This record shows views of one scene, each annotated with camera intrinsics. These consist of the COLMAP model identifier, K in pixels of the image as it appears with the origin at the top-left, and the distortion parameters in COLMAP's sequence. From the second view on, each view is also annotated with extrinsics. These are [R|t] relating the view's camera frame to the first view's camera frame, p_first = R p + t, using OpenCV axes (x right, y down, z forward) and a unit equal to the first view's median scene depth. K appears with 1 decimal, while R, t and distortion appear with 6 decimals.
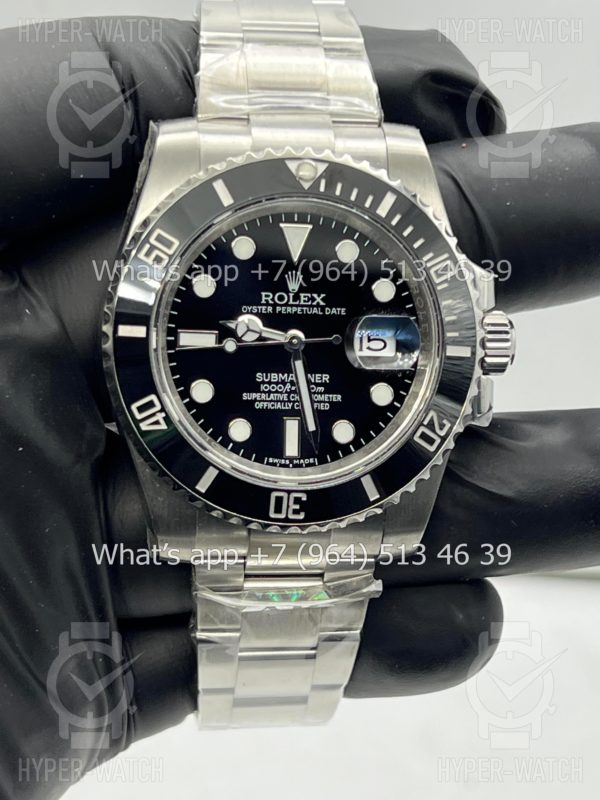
lens RADIAL K [[1882.3, 0, 300.9], [0, 1882.3, 405.5], [0, 0, 1]] dist [0.320009, 0.000000]
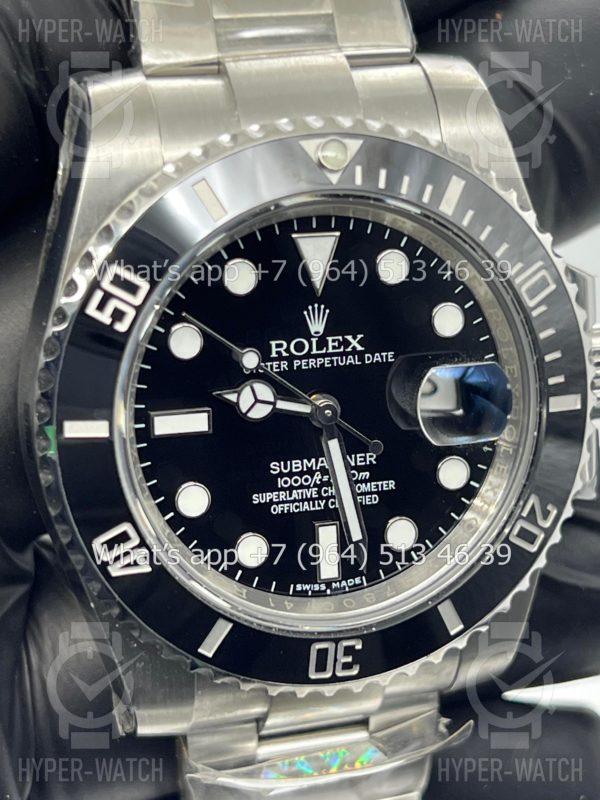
lens RADIAL K [[1882.3, 0, 292.9], [0, 1882.3, 397.2], [0, 0, 1]] dist [0.320009, 0.000000]
pose [[0.985553, -0.085886, 0.145975, -0.110080], [0.064570, 0.987329, 0.144956, -0.134831], [-0.156575, -0.133436, 0.978611, 0.354702]]
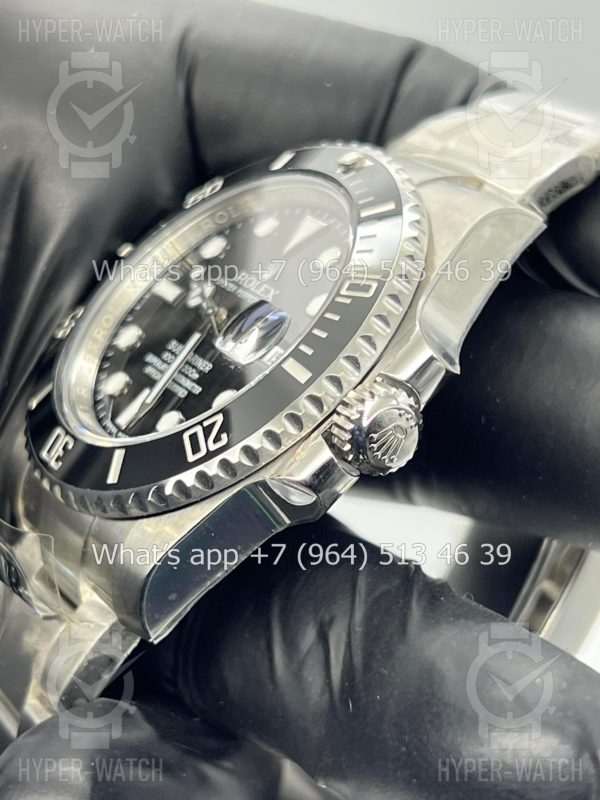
lens RADIAL K [[1882.3, 0, 300.0], [0, 1882.3, 398.0], [0, 0, 1]] dist [0.320009, 0.000000]
pose [[0.423525, 0.206678, -0.881993, 0.727401], [-0.686516, 0.708460, -0.163645, 0.096986], [0.591035, 0.674810, 0.441938, 0.685479]]
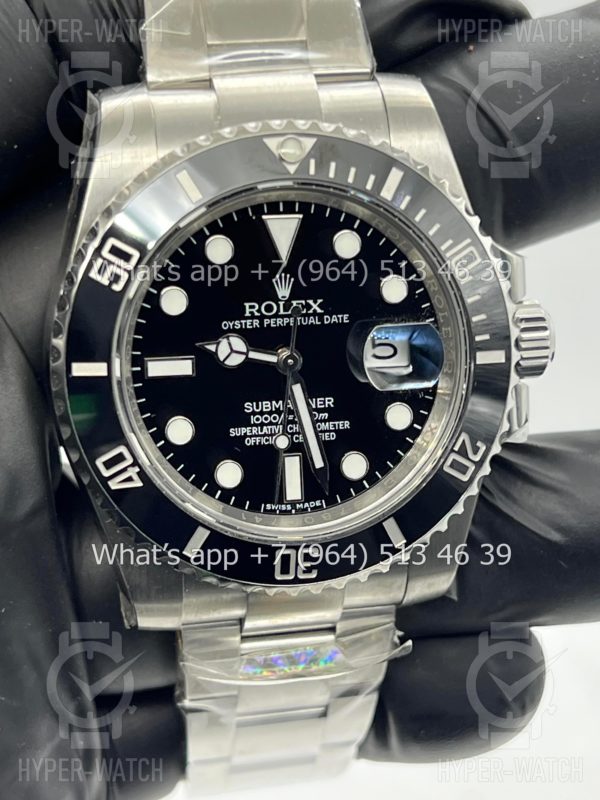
lens RADIAL K [[1882.3, 0, 281.9], [0, 1882.3, 398.1], [0, 0, 1]] dist [0.320009, 0.000000]
pose [[0.996231, -0.068505, 0.053203, -0.050491], [0.062765, 0.992705, 0.102943, -0.101361], [-0.059867, -0.099216, 0.993263, 0.194543]]
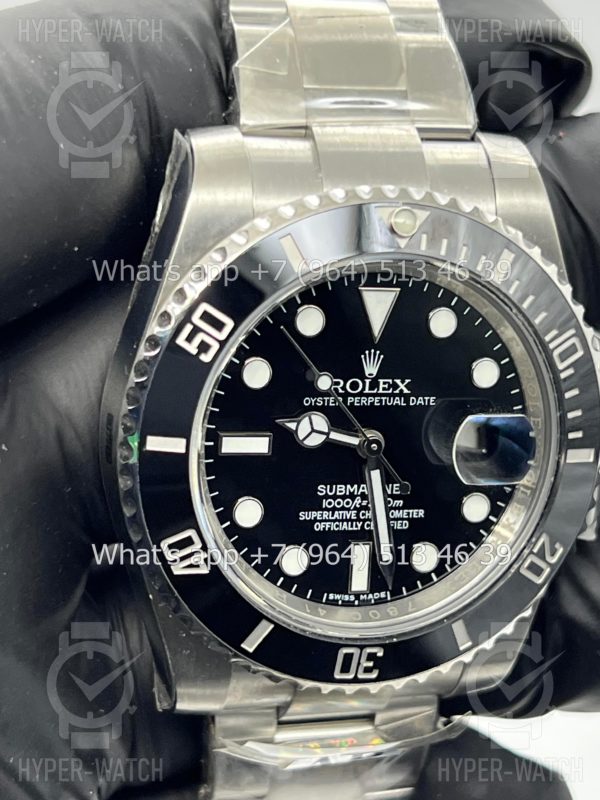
lens RADIAL K [[1882.3, 0, 297.1], [0, 1882.3, 406.7], [0, 0, 1]] dist [0.320009, 0.000000]
pose [[0.982876, 0.003238, 0.184241, -0.168945], [-0.035789, 0.984161, 0.173624, -0.176522], [-0.180761, -0.177245, 0.967424, 0.285556]]
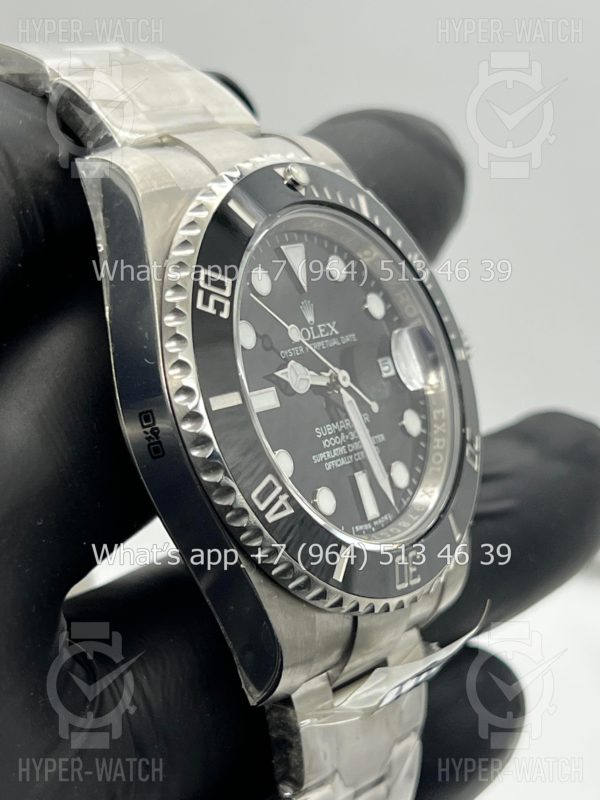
lens RADIAL K [[1882.3, 0, 299.8], [0, 1882.3, 397.1], [0, 0, 1]] dist [0.320009, 0.000000]
pose [[0.693149, -0.216167, 0.687617, -0.574117], [0.317723, 0.947922, -0.022280, -0.014004], [-0.646991, 0.233915, 0.725732, 0.419703]]
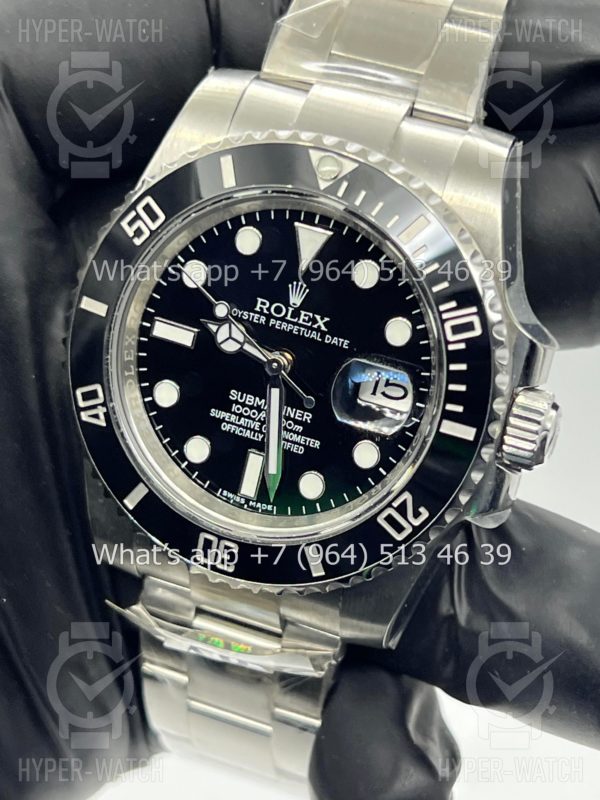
lens RADIAL K [[1882.3, 0, 302.8], [0, 1882.3, 397.5], [0, 0, 1]] dist [0.320009, 0.000000]
pose [[0.880166, 0.266297, -0.392930, 0.334491], [-0.232735, 0.963580, 0.131712, -0.131380], [0.413694, -0.024480, 0.910087, 0.249121]]
